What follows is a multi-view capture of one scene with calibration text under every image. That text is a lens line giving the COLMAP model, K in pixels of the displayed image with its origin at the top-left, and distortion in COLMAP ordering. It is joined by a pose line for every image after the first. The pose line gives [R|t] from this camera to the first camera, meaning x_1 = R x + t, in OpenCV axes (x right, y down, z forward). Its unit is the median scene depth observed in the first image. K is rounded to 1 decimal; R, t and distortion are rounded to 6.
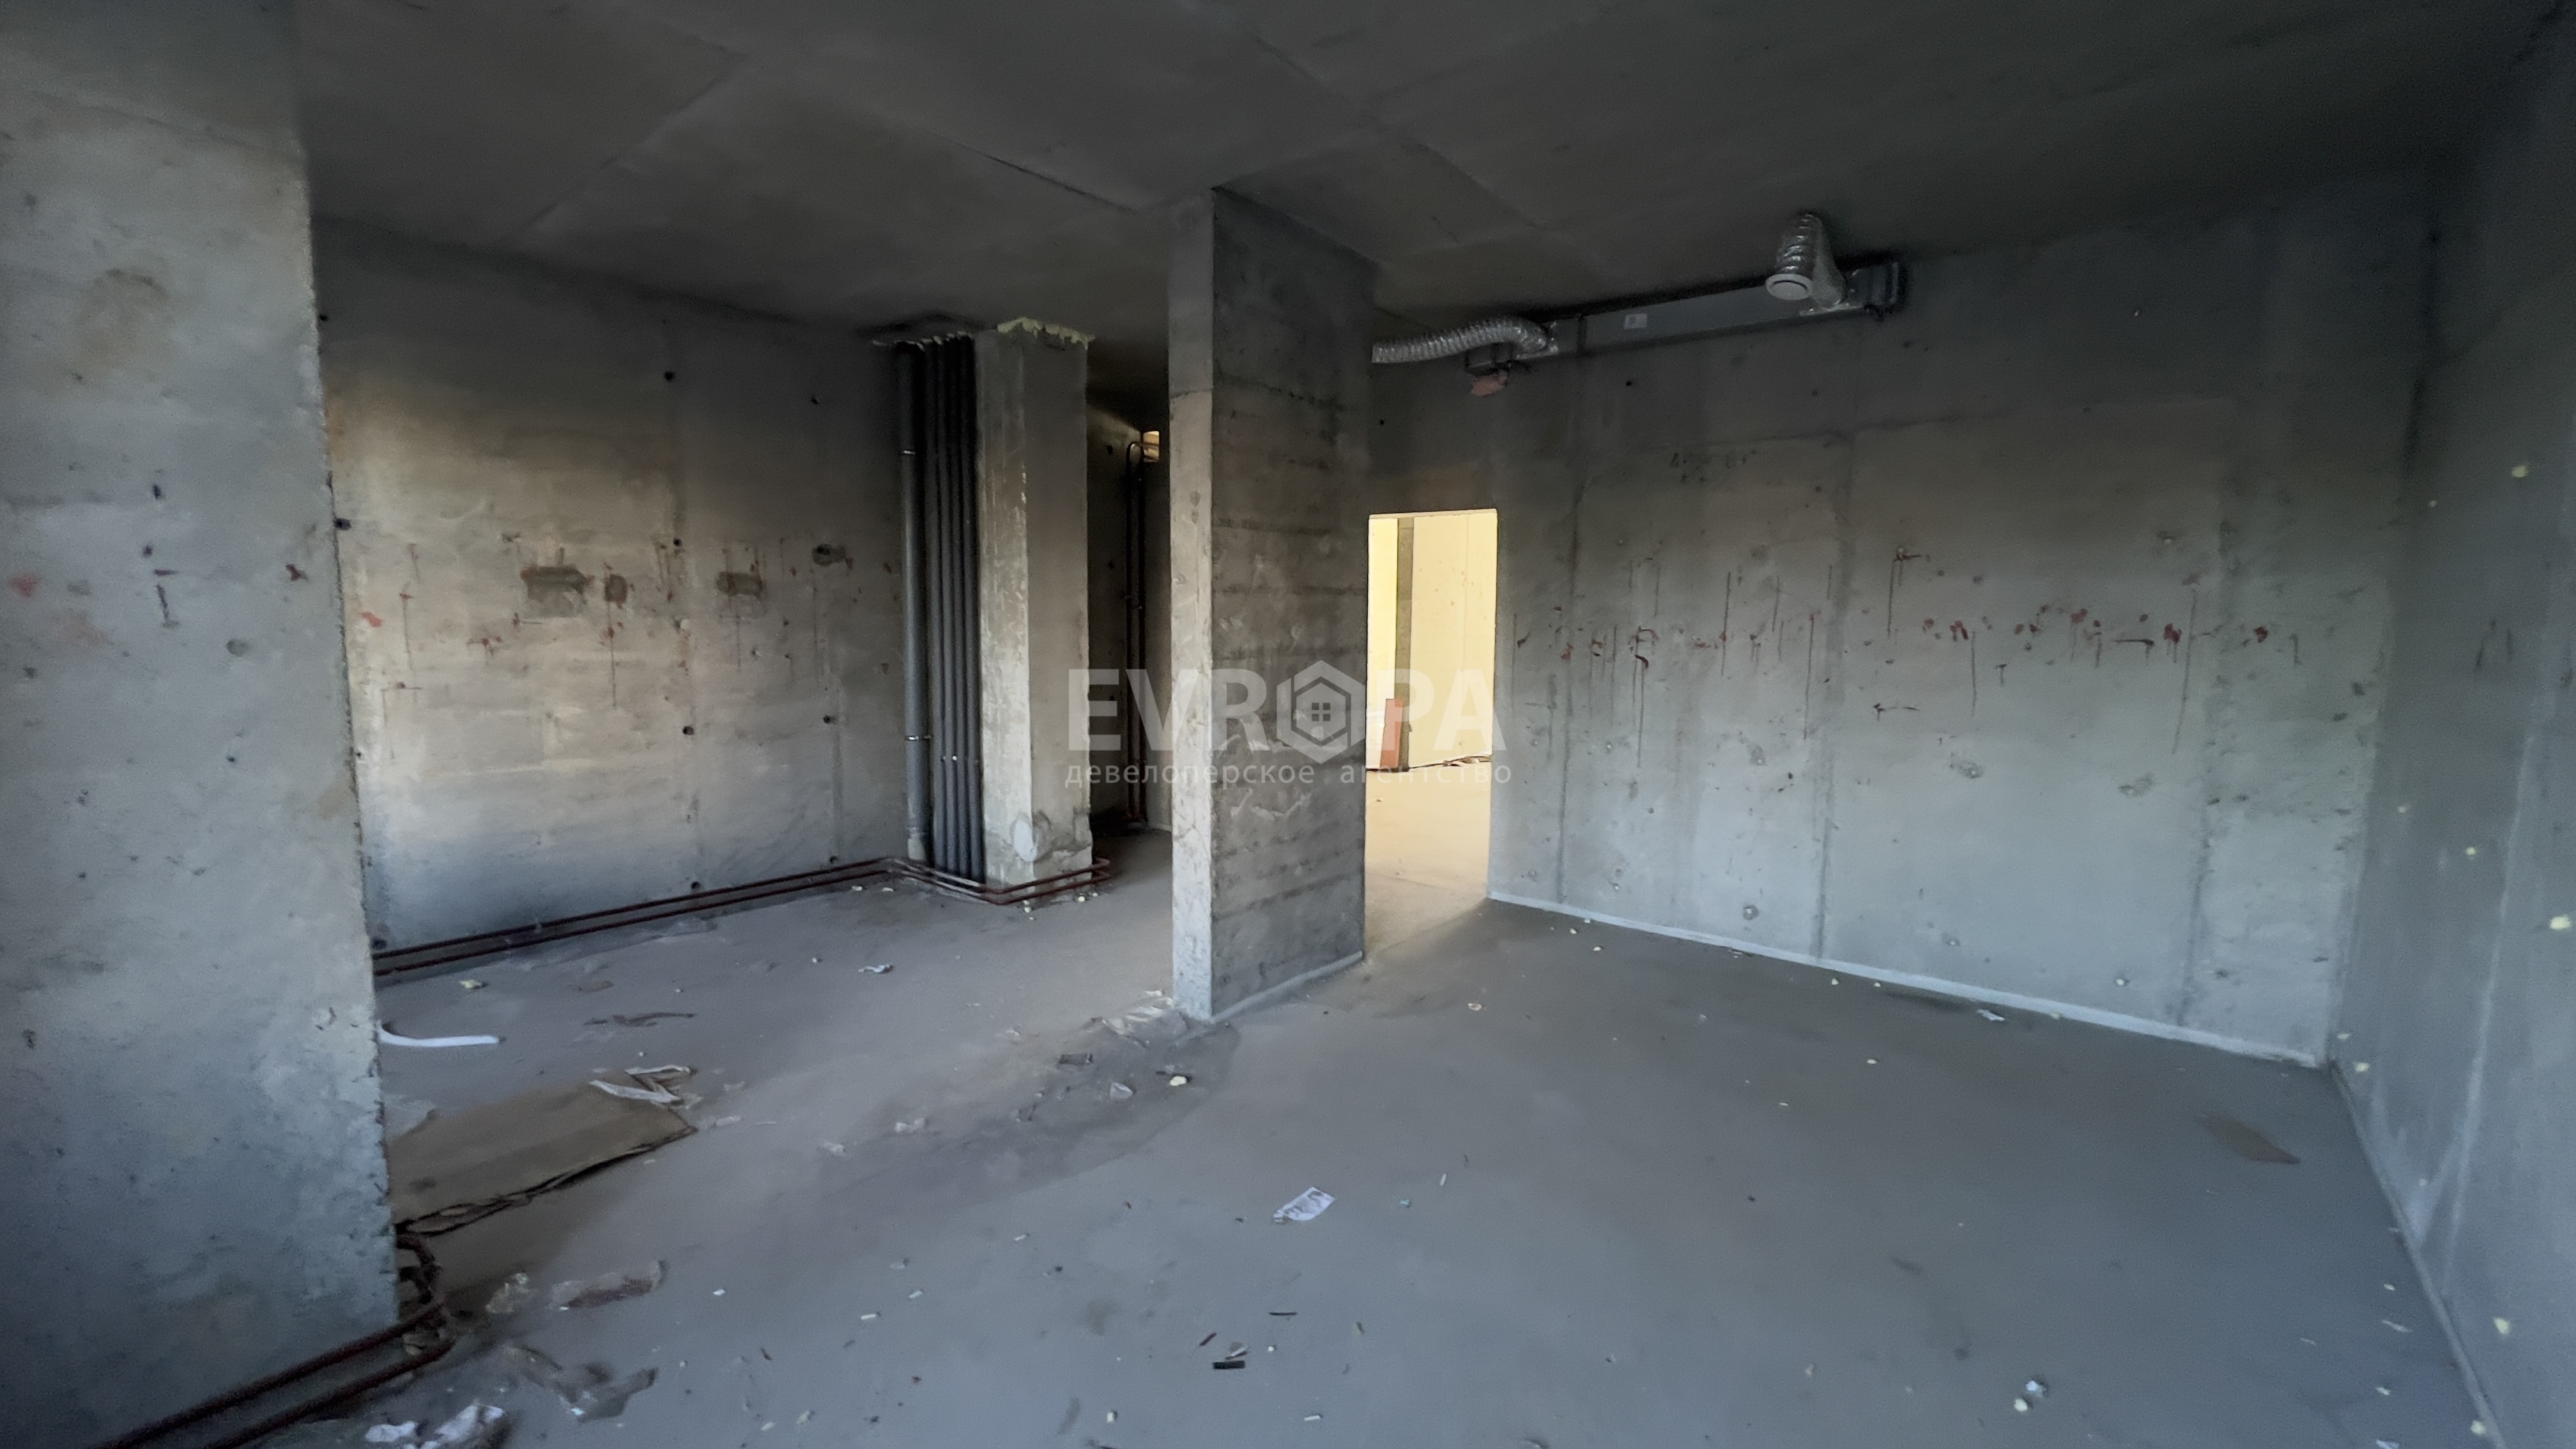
lens RADIAL K [[1019.3, 0, 1278.9], [0, 1019.3, 718.3], [0, 0, 1]] dist [-0.001339, -0.000002]
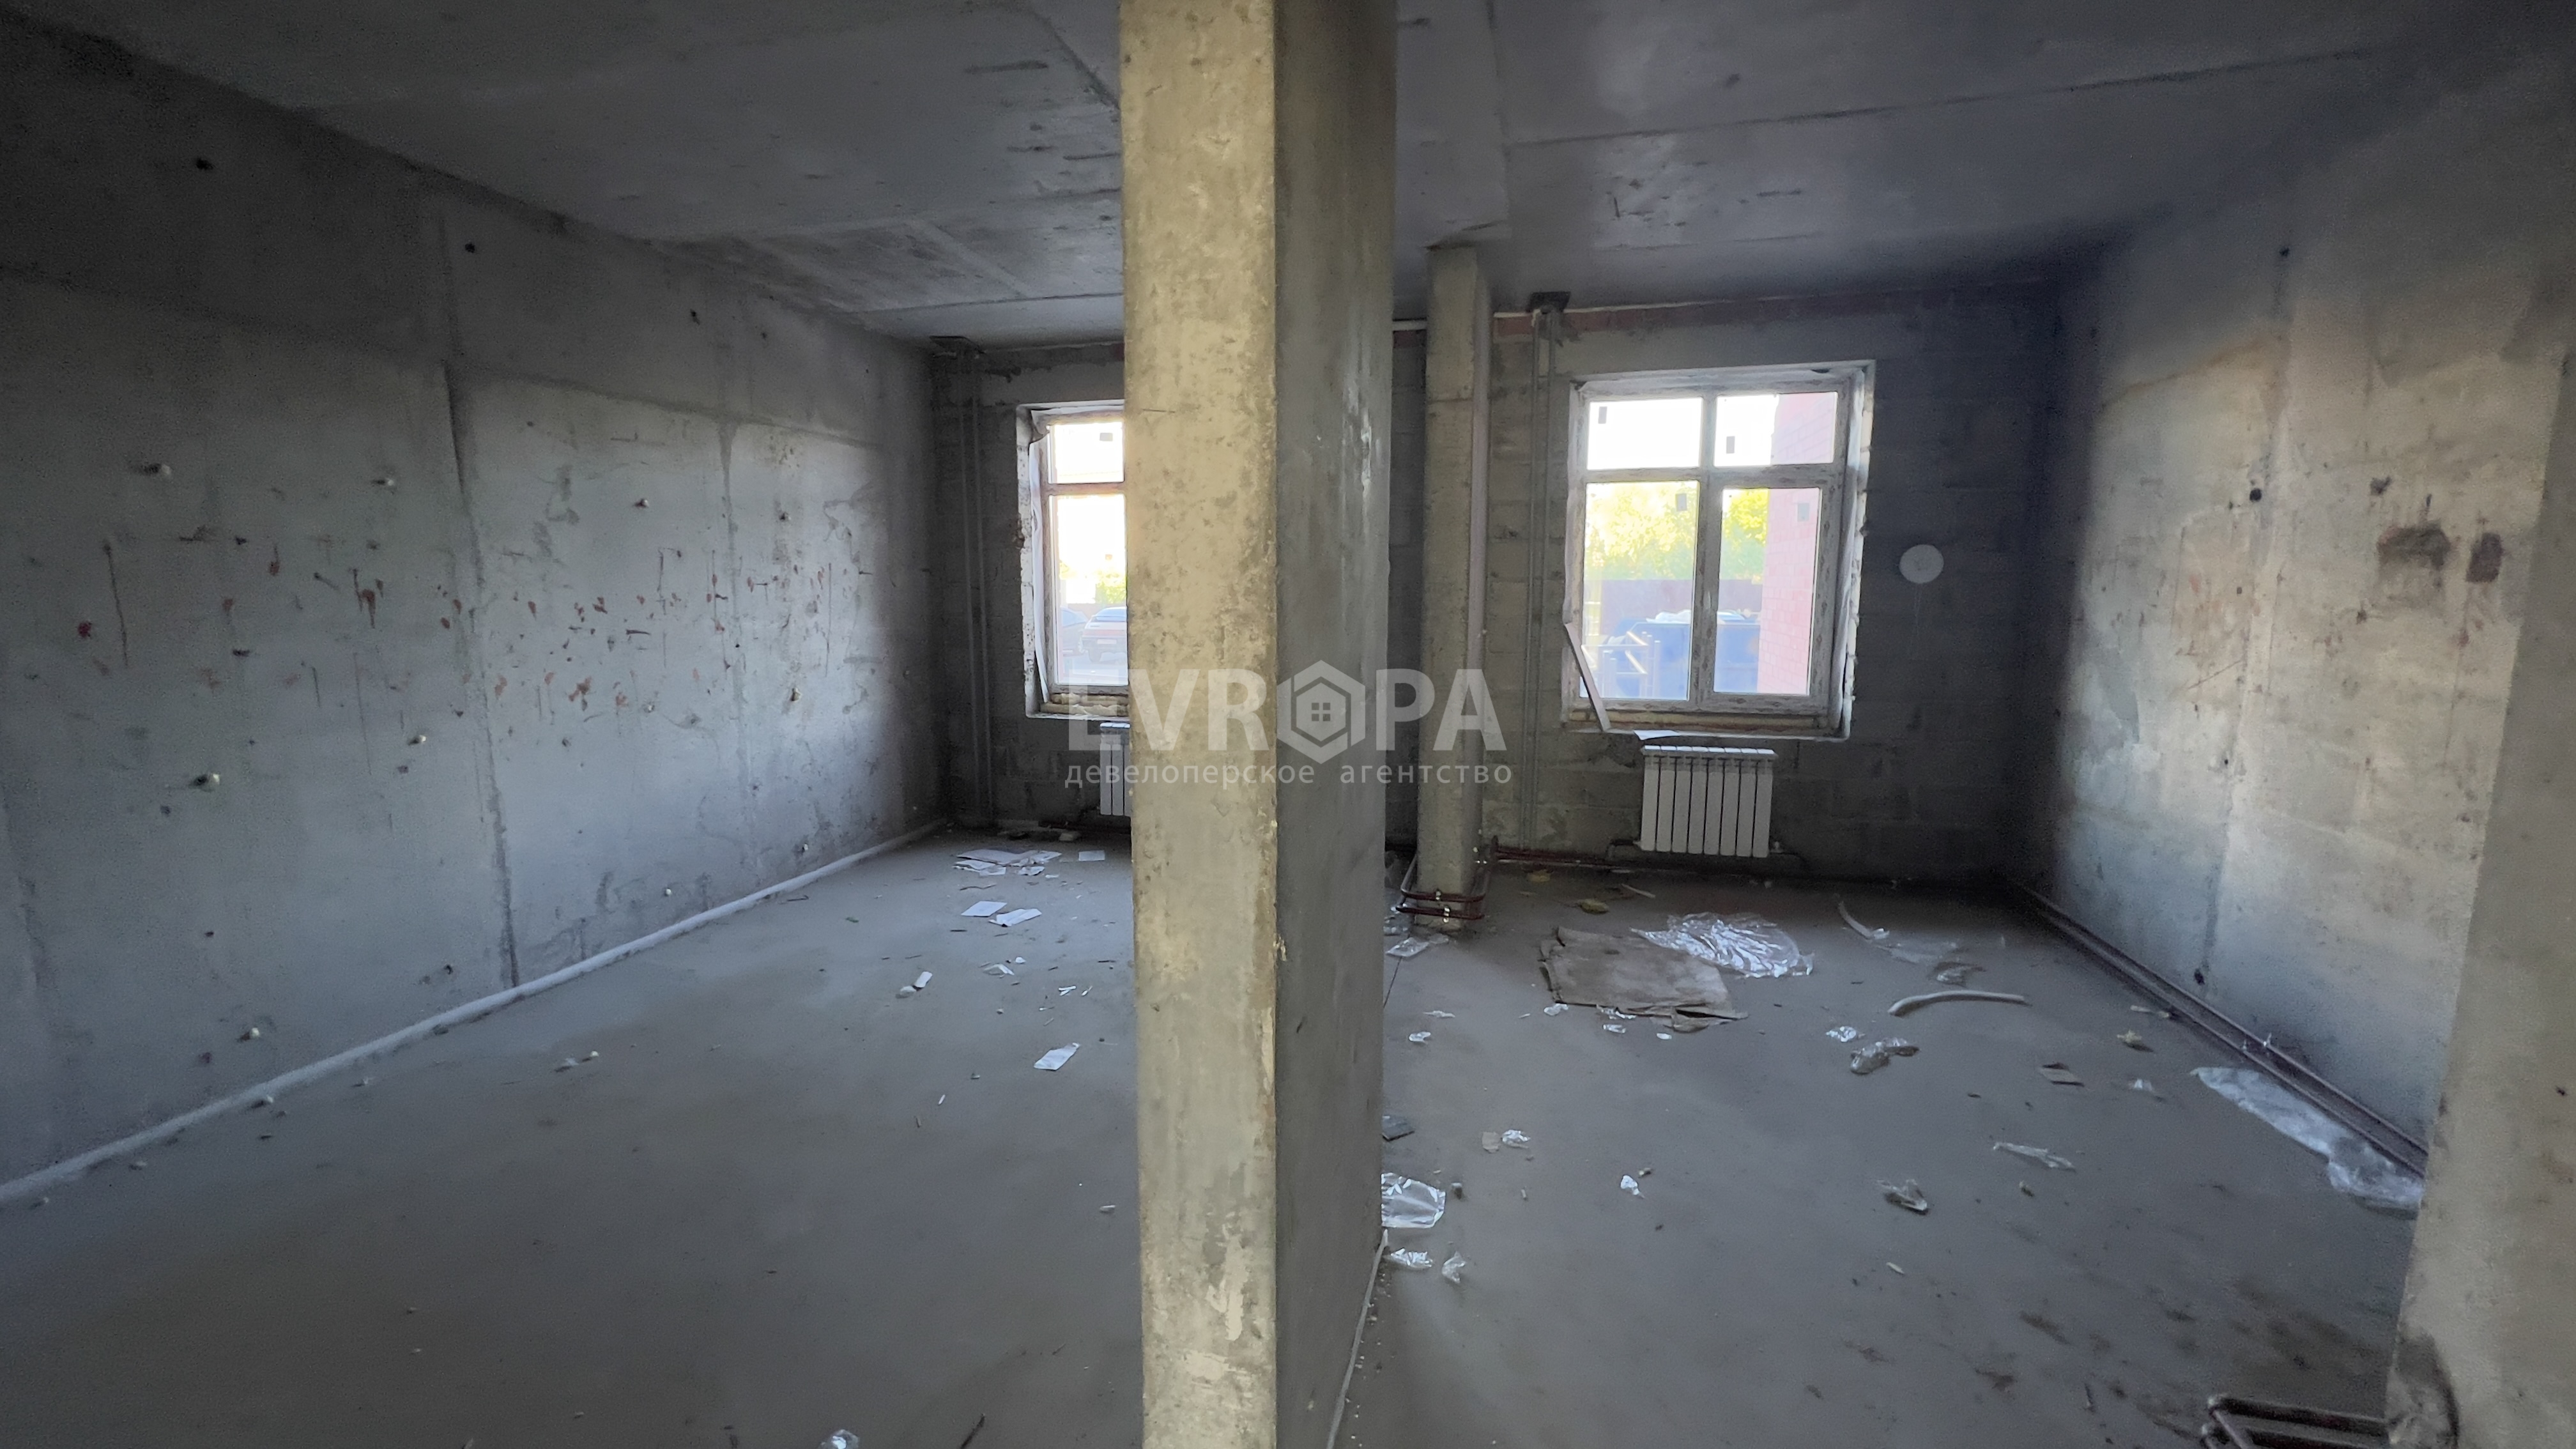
lens RADIAL K [[1019.3, 0, 1278.9], [0, 1019.3, 718.3], [0, 0, 1]] dist [-0.001339, -0.000002]
pose [[-0.896404, 0.056409, -0.439634, 0.177067], [-0.049998, 0.972669, 0.226747, -0.141470], [0.440409, 0.225238, -0.869084, 1.258014]]
